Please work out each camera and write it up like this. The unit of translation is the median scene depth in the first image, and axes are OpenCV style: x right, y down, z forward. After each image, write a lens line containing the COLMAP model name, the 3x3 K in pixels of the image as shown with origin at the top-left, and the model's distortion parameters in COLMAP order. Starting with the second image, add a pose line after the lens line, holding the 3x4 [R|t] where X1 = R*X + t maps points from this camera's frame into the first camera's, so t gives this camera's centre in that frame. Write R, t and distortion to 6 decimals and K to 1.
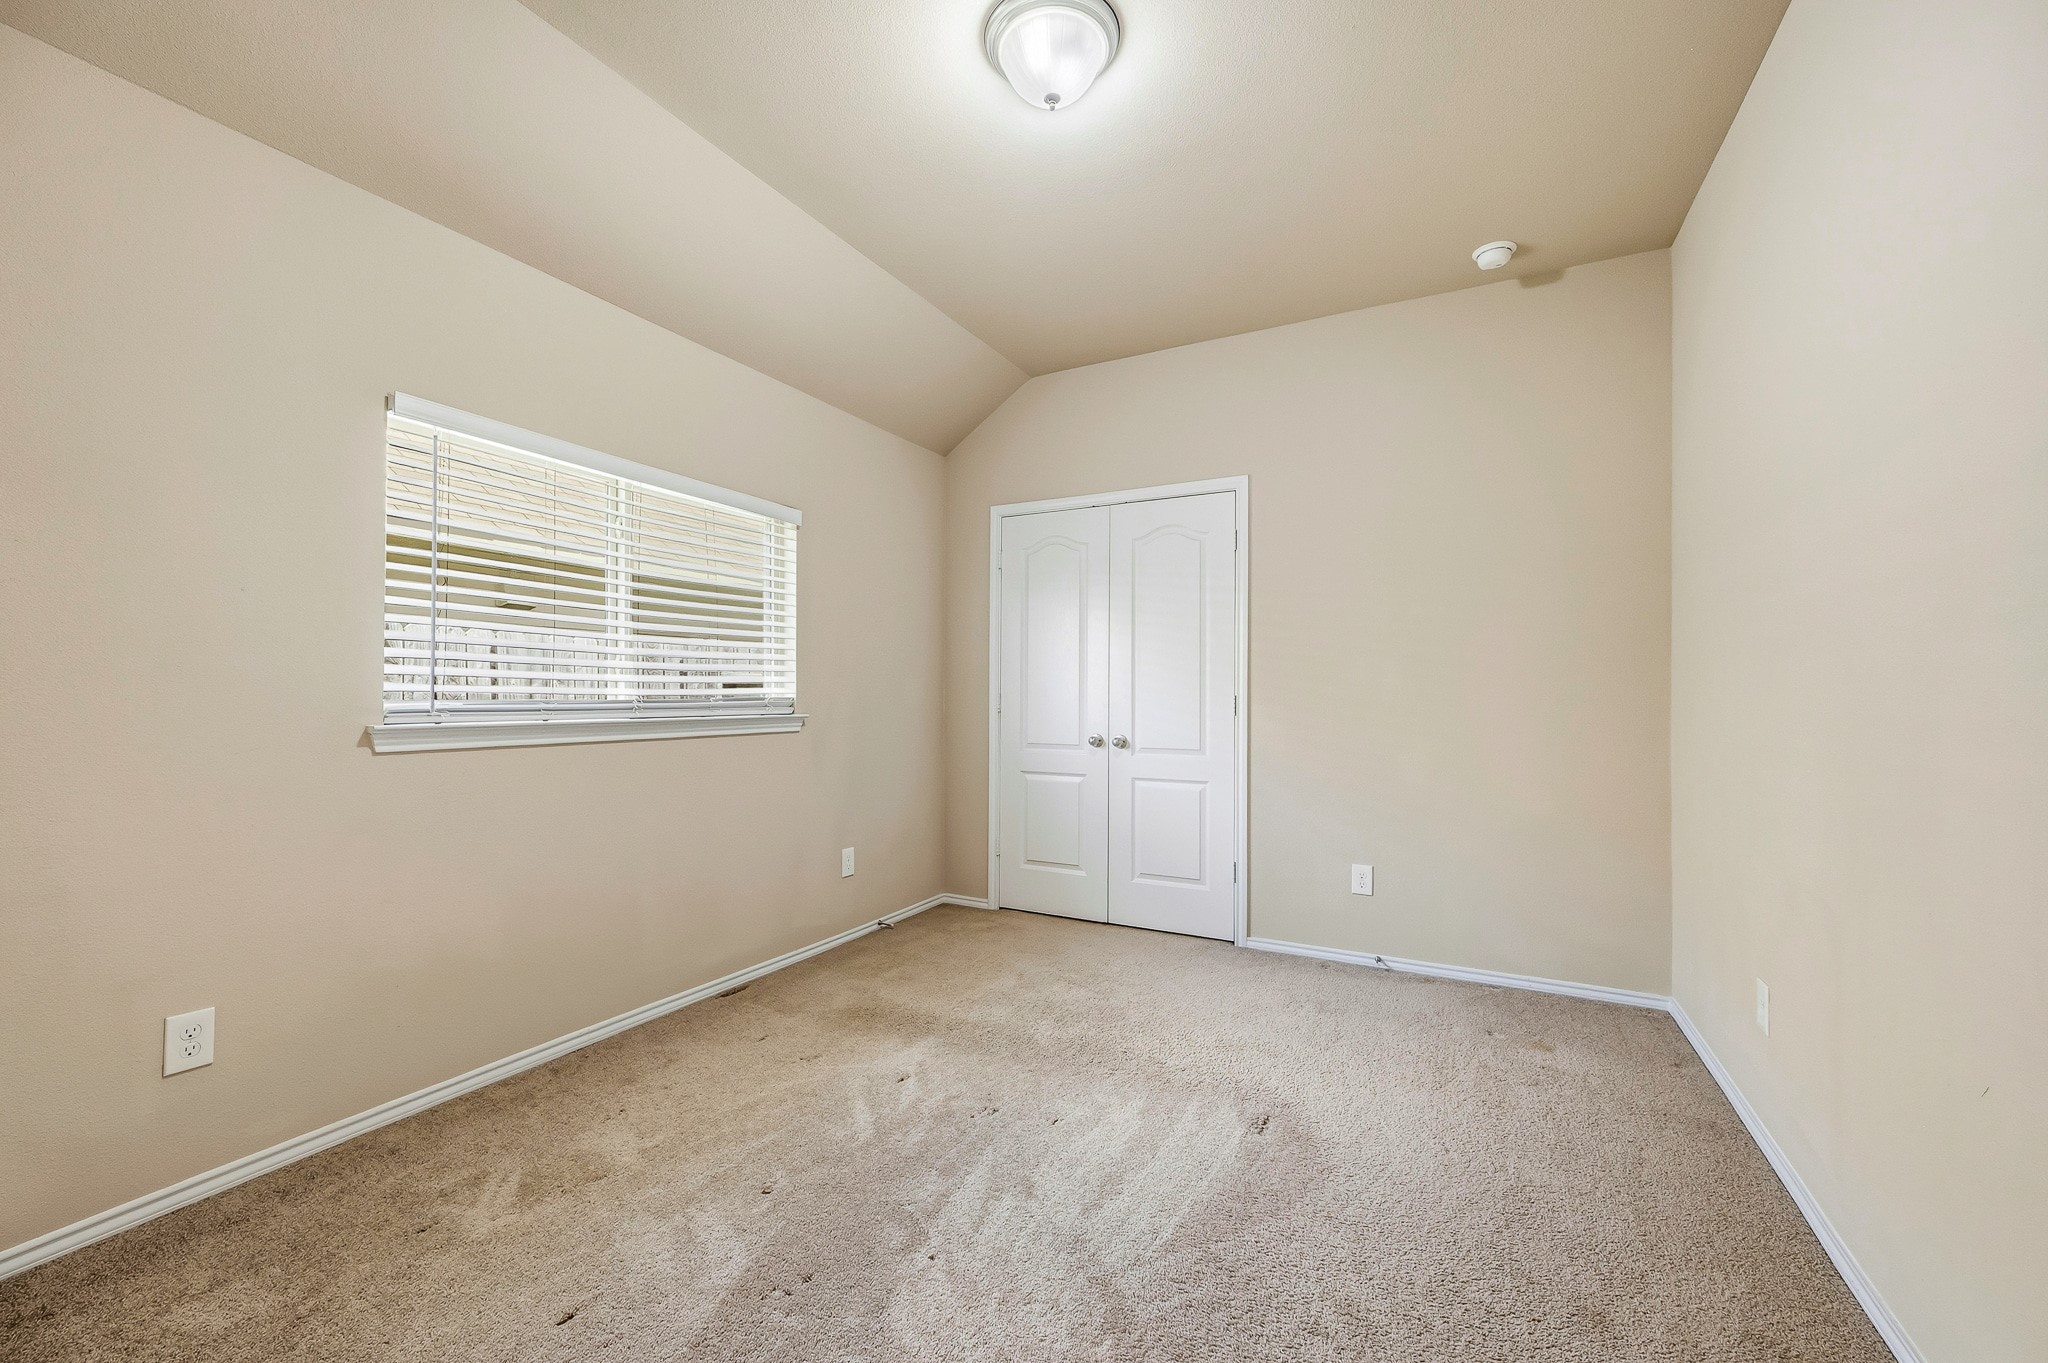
lens RADIAL K [[823.2, 0, 1021.0], [0, 823.2, 690.8], [0, 0, 1]] dist [0.000137, -0.000073]
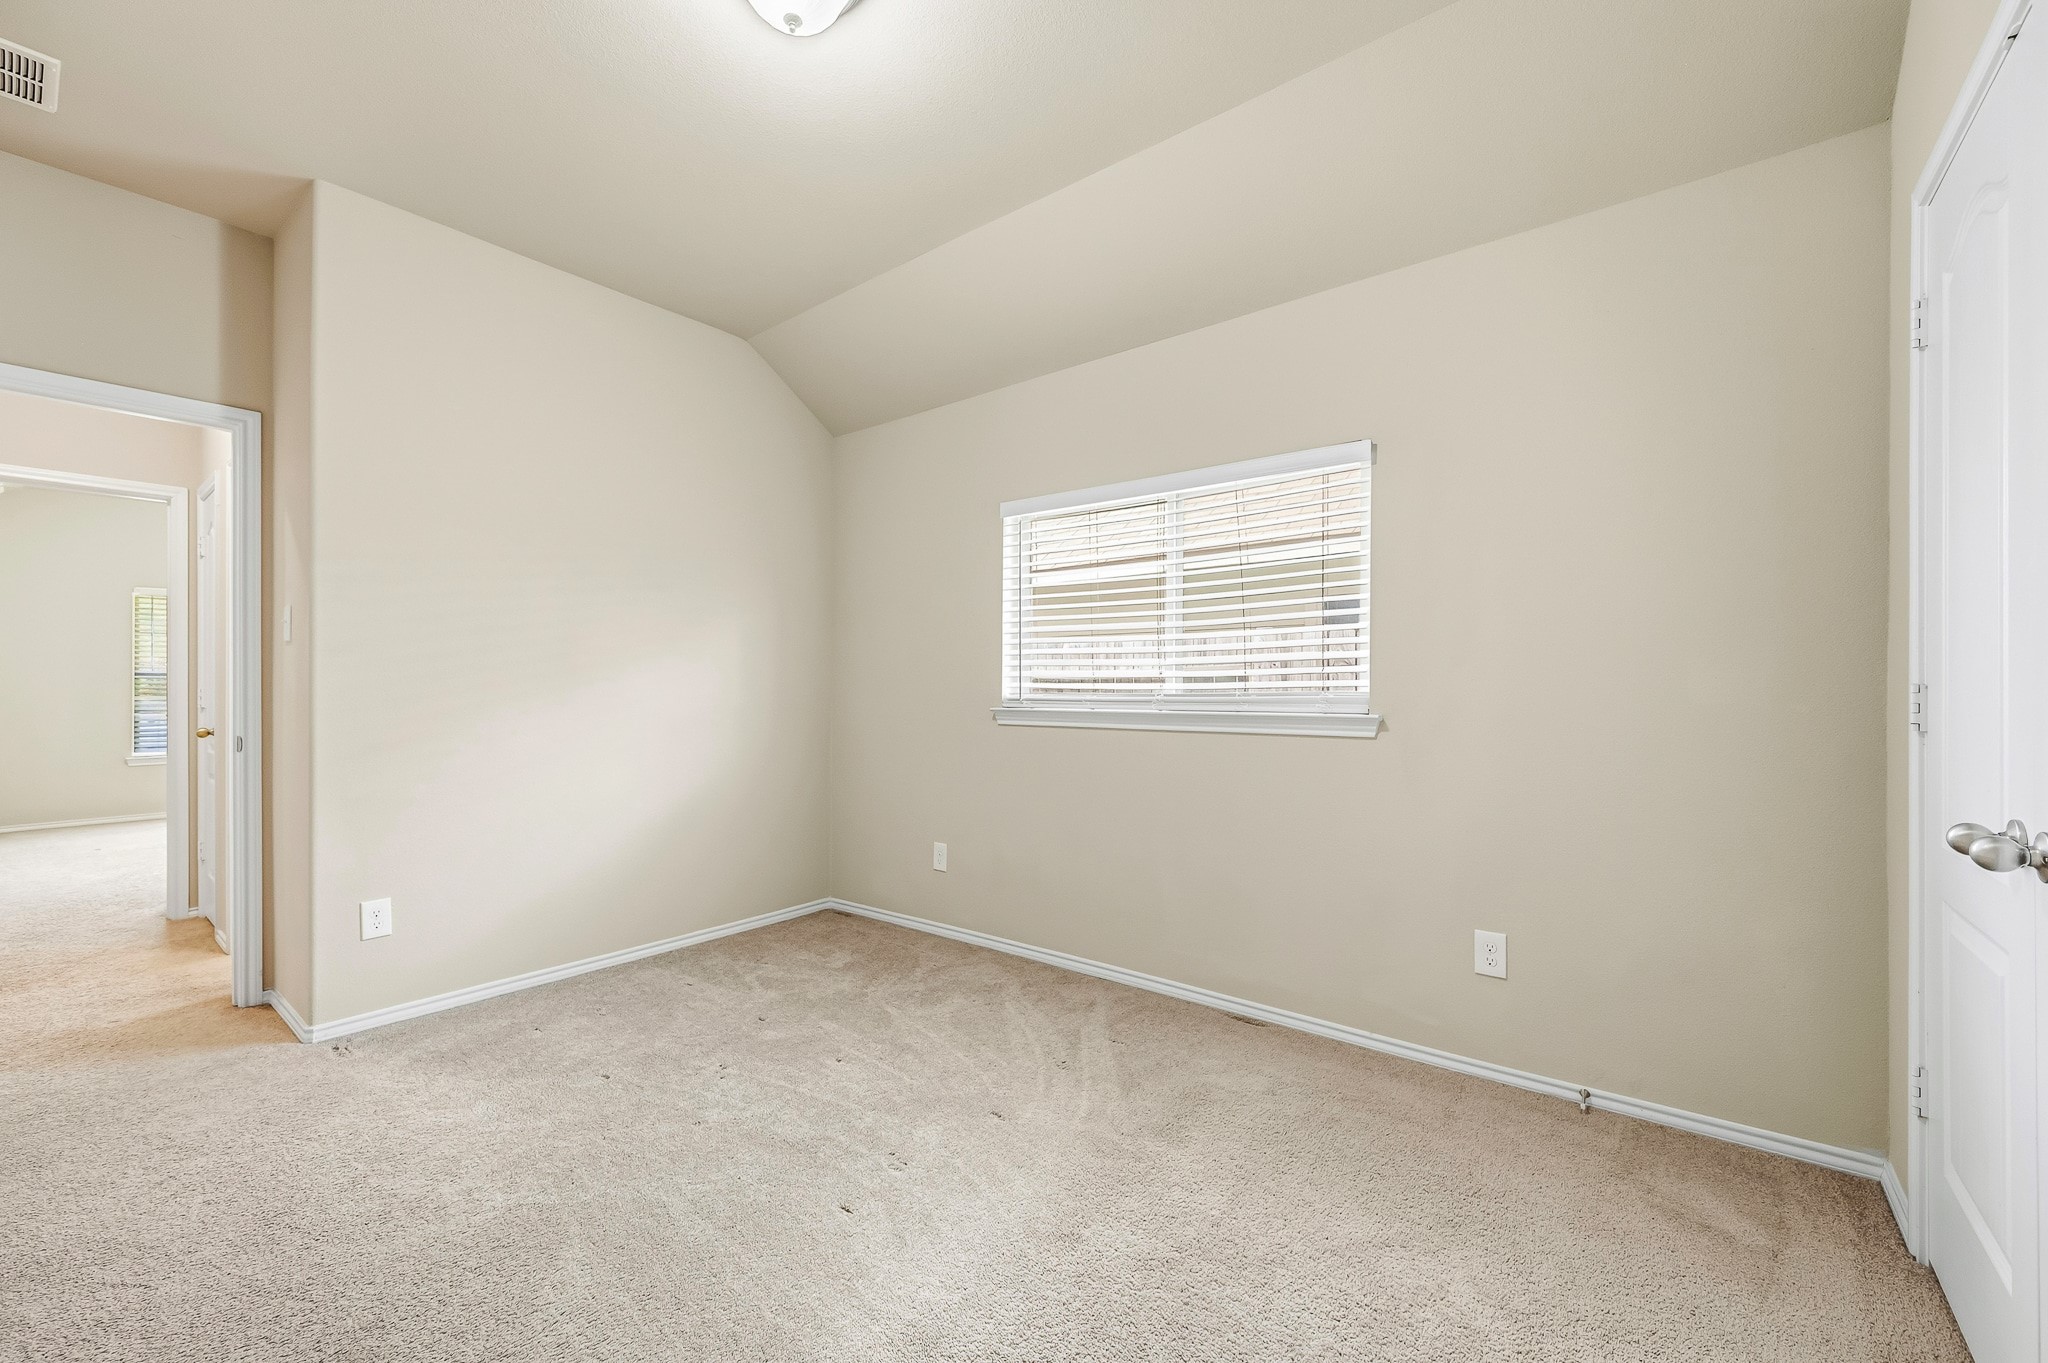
lens RADIAL K [[807.9, 0, 1027.5], [0, 807.9, 683.3], [0, 0, 1]] dist [-0.001215, -0.000144]
pose [[-0.179467, 0.002978, -0.983759, 0.560967], [0.018139, 0.999835, -0.000282, -0.005623], [0.983597, -0.017895, -0.179491, 0.936794]]
